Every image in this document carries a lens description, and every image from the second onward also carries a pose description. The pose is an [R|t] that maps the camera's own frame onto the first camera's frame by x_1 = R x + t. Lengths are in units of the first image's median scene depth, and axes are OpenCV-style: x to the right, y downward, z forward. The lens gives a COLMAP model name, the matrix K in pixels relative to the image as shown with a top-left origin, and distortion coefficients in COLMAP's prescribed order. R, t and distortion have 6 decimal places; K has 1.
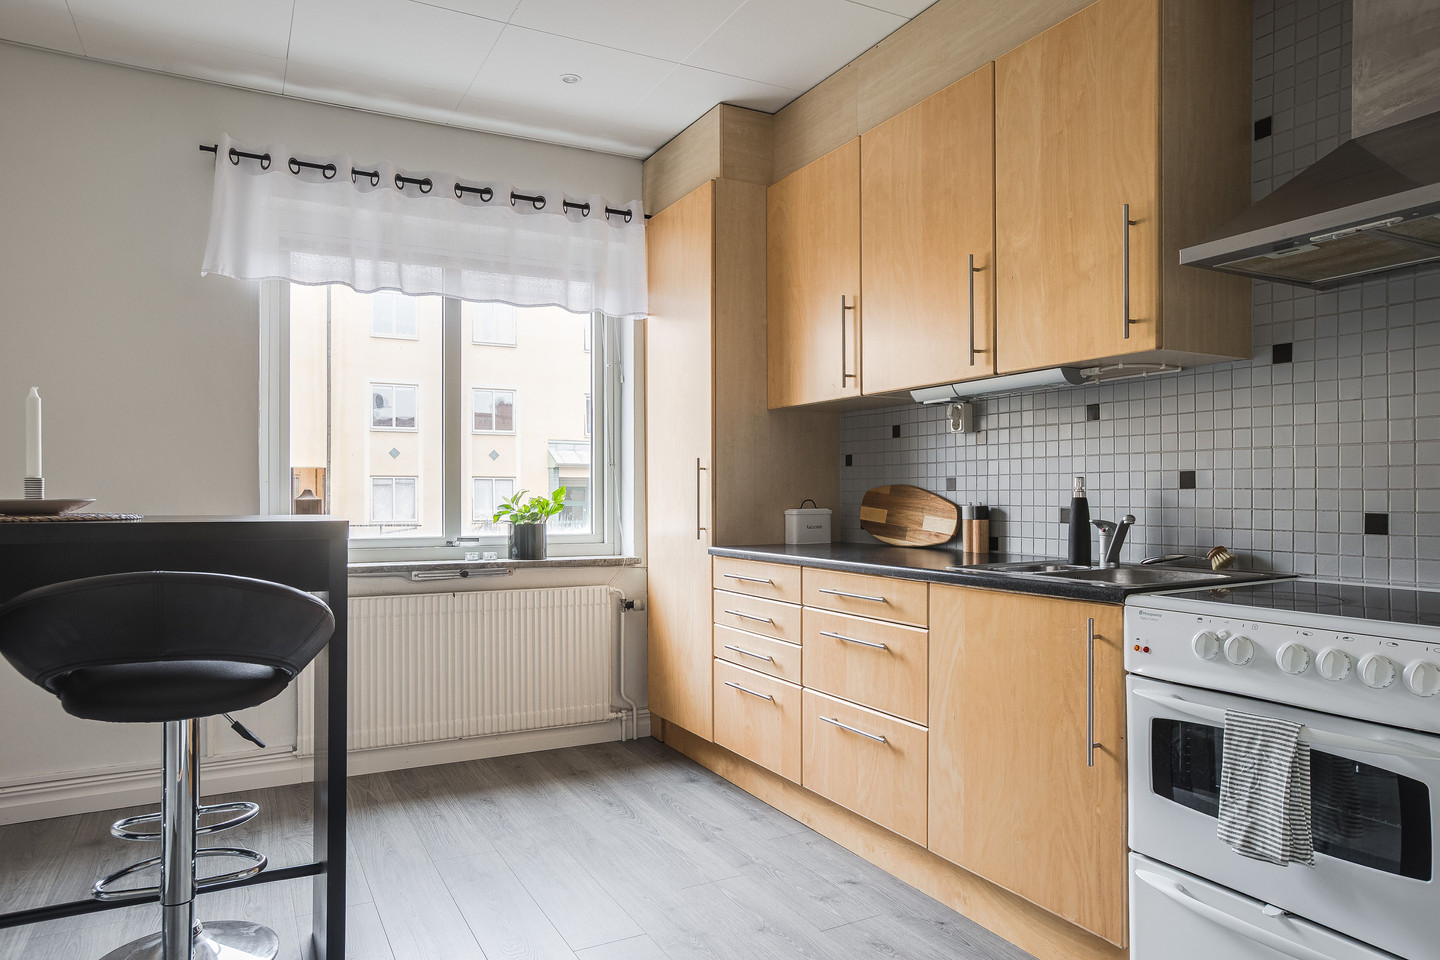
lens RADIAL K [[921.9, 0, 720.0], [0, 921.9, 480.0], [0, 0, 1]] dist [-0.000791, -0.000342]
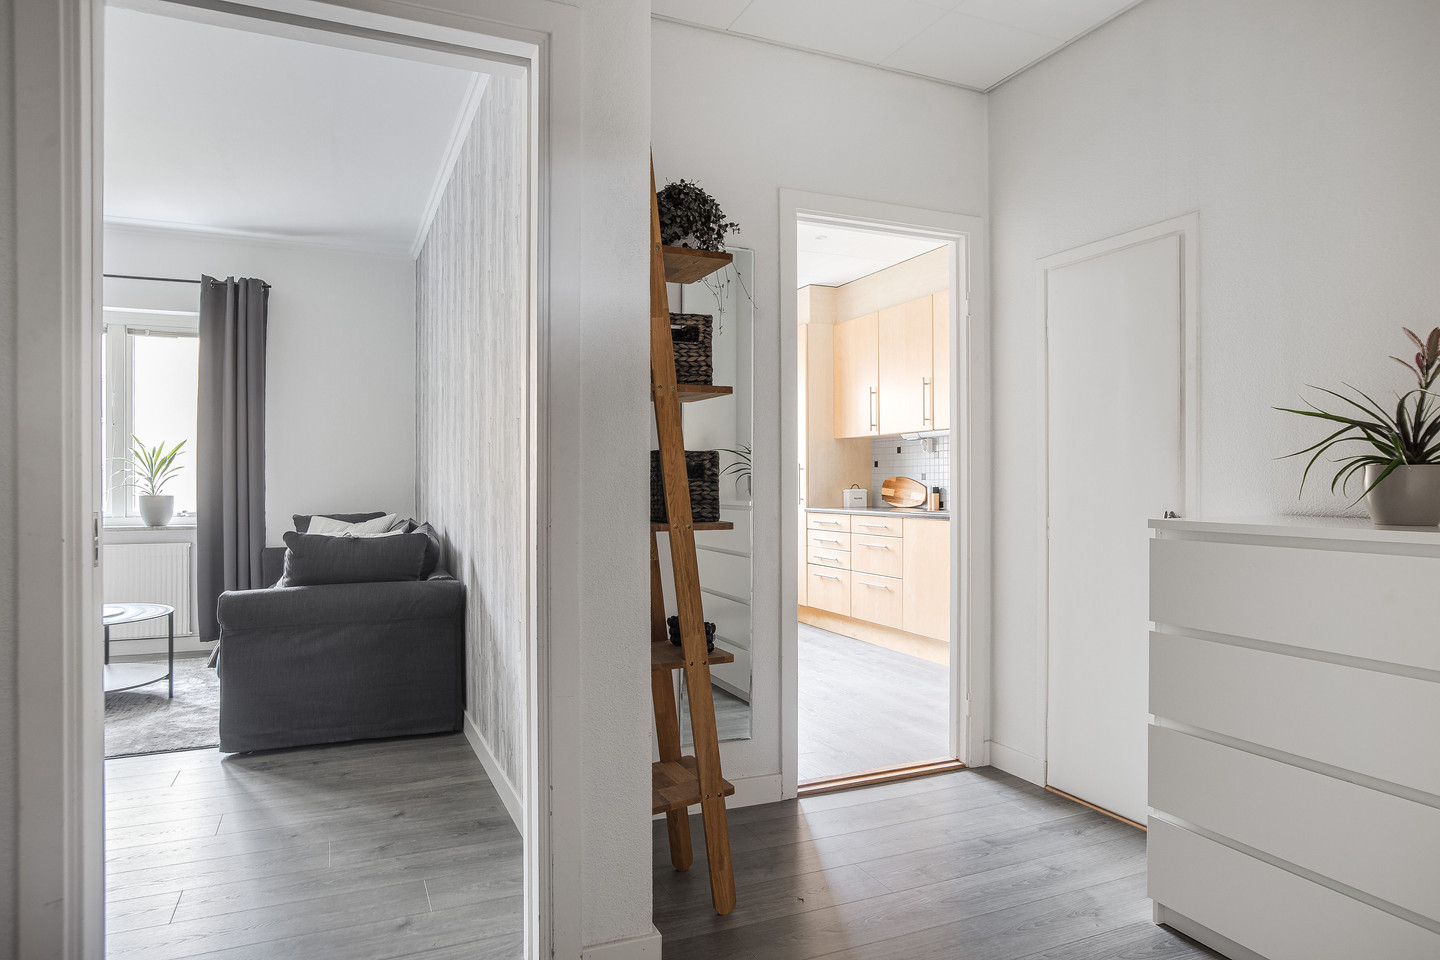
lens RADIAL K [[888.5, 0, 720.0], [0, 888.5, 480.0], [0, 0, 1]] dist [-0.002104, 0.000300]
pose [[0.997341, -0.003324, -0.072803, -0.060624], [0.004107, 0.999935, 0.010610, -0.010797], [0.072763, -0.010881, 0.997290, -1.022835]]
